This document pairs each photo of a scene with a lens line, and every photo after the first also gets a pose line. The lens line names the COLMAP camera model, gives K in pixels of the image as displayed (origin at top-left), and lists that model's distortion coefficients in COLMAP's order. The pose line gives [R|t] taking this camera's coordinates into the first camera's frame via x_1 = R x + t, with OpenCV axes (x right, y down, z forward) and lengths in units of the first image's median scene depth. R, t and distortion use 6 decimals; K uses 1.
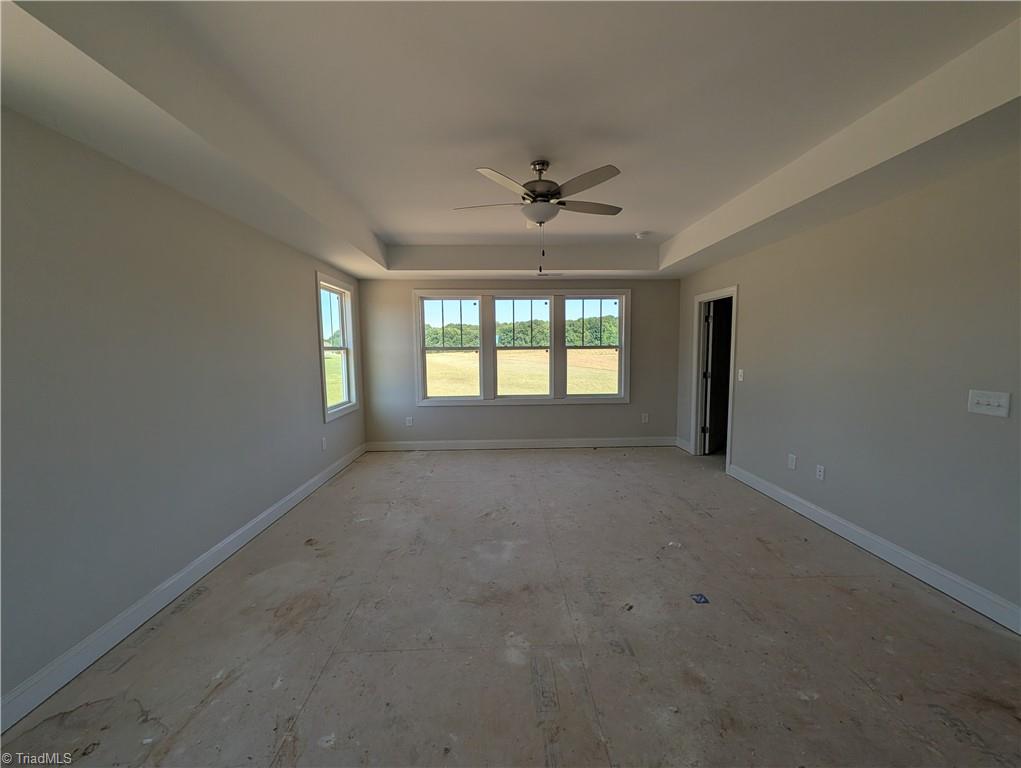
lens RADIAL K [[388.8, 0, 512.8], [0, 388.8, 383.9], [0, 0, 1]] dist [0.002419, 0.000313]
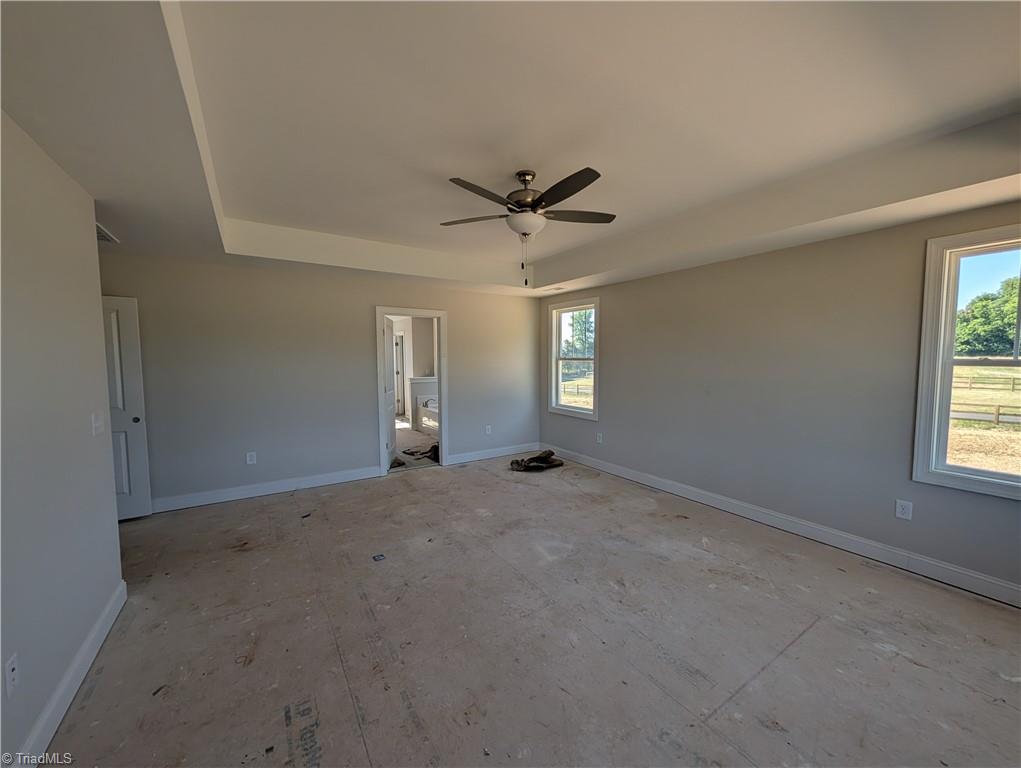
lens RADIAL K [[388.8, 0, 512.8], [0, 388.8, 383.9], [0, 0, 1]] dist [0.002419, 0.000313]
pose [[-0.852028, 0.045820, -0.521488, 0.649404], [-0.038843, 0.987883, 0.150262, -0.203895], [0.522054, 0.148283, -0.839924, 1.939035]]
